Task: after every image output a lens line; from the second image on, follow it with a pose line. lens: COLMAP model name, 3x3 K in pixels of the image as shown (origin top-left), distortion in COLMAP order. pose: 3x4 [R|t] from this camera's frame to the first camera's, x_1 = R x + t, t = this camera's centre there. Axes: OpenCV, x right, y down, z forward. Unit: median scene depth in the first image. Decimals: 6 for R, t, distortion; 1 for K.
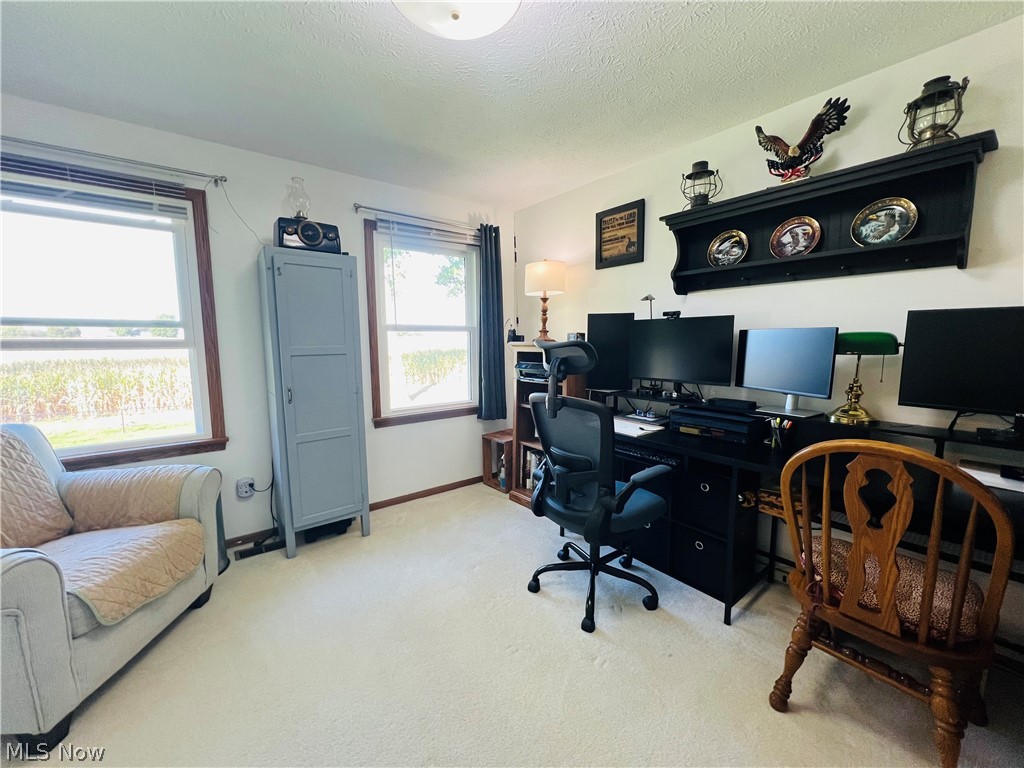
lens RADIAL K [[400.7, 0, 511.6], [0, 400.7, 384.9], [0, 0, 1]] dist [0.001554, -0.000034]
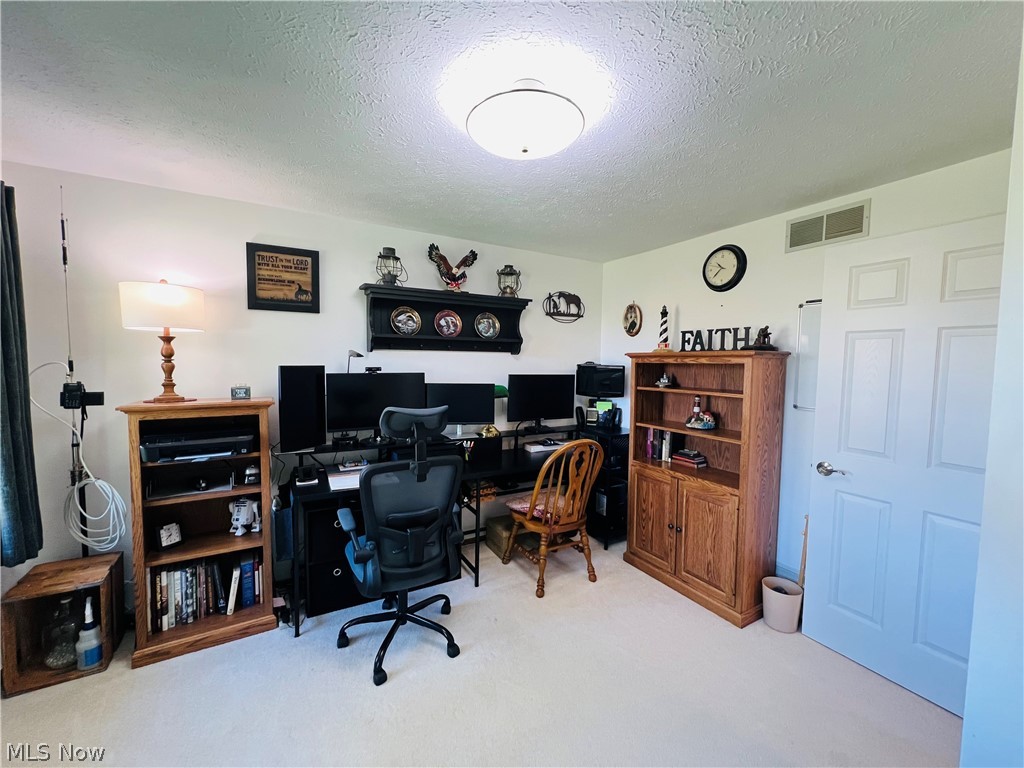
lens RADIAL K [[407.8, 0, 508.9], [0, 407.8, 385.9], [0, 0, 1]] dist [0.002975, -0.000480]
pose [[0.171745, -0.055234, 0.983592, -0.601107], [0.099828, 0.994263, 0.038403, -0.123208], [-0.980070, 0.091595, 0.176274, 0.385031]]
